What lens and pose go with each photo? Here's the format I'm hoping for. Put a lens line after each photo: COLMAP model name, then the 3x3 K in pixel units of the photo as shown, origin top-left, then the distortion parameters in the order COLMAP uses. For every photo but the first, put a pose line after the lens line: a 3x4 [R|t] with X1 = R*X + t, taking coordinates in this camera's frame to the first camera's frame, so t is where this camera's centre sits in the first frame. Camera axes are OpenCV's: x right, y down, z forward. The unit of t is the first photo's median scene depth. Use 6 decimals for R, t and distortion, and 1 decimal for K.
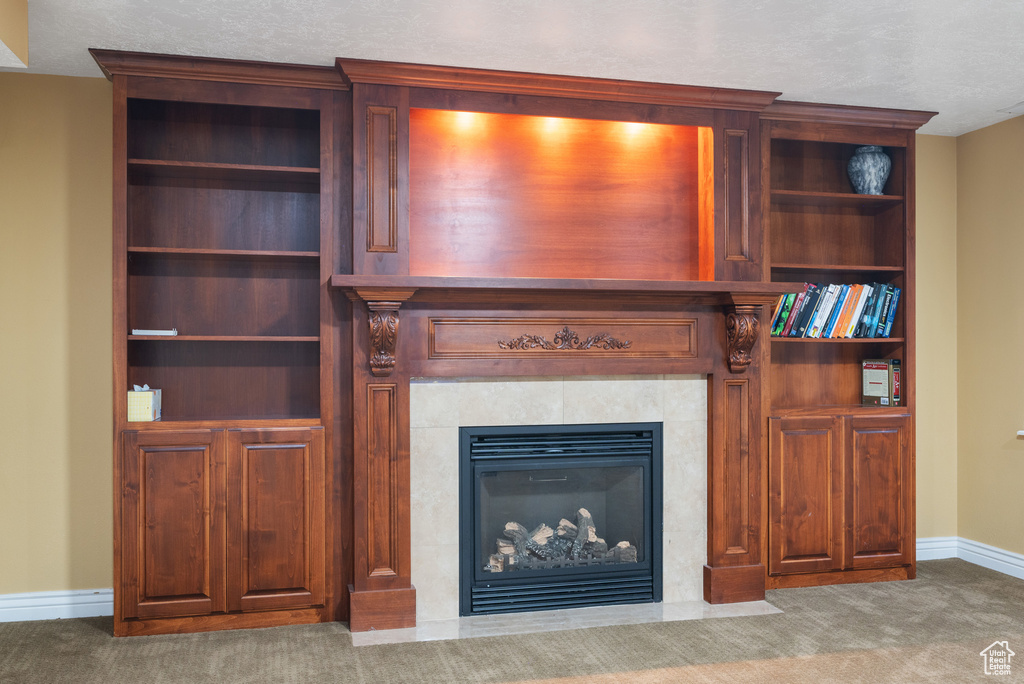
lens RADIAL K [[880.3, 0, 512.1], [0, 880.3, 357.4], [0, 0, 1]] dist [-0.000673, 0.000413]
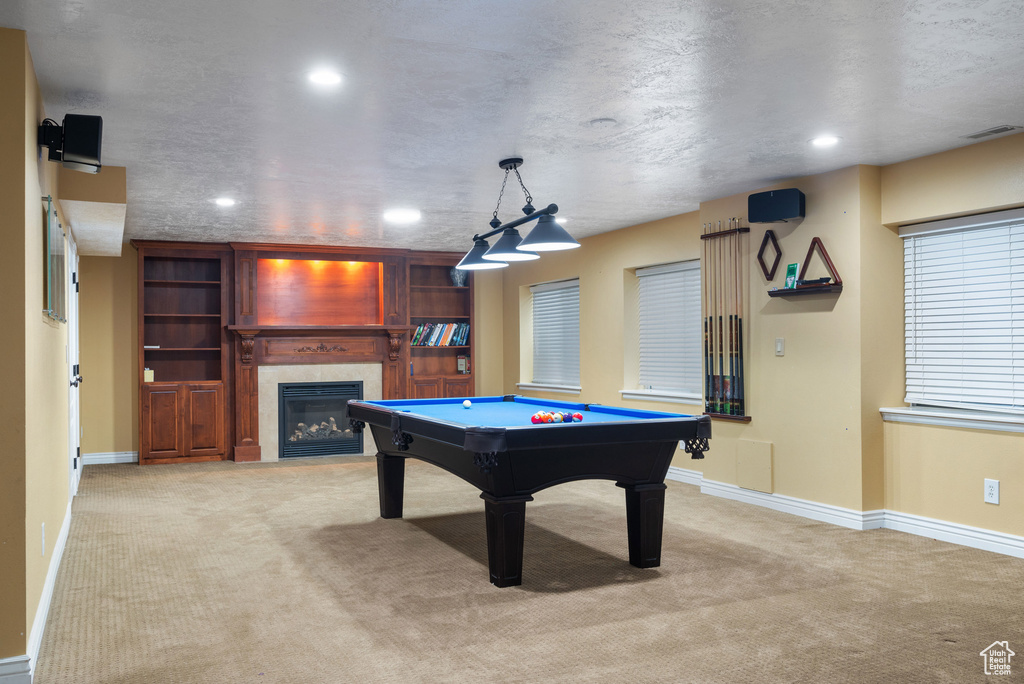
lens RADIAL K [[859.9, 0, 512.0], [0, 859.9, 342.0], [0, 0, 1]] dist [-0.002331, -0.002324]
pose [[0.982317, -0.005930, 0.187131, 0.134253], [0.008063, 0.999911, -0.010637, -0.007435], [-0.187051, 0.011958, 0.982277, -1.506521]]
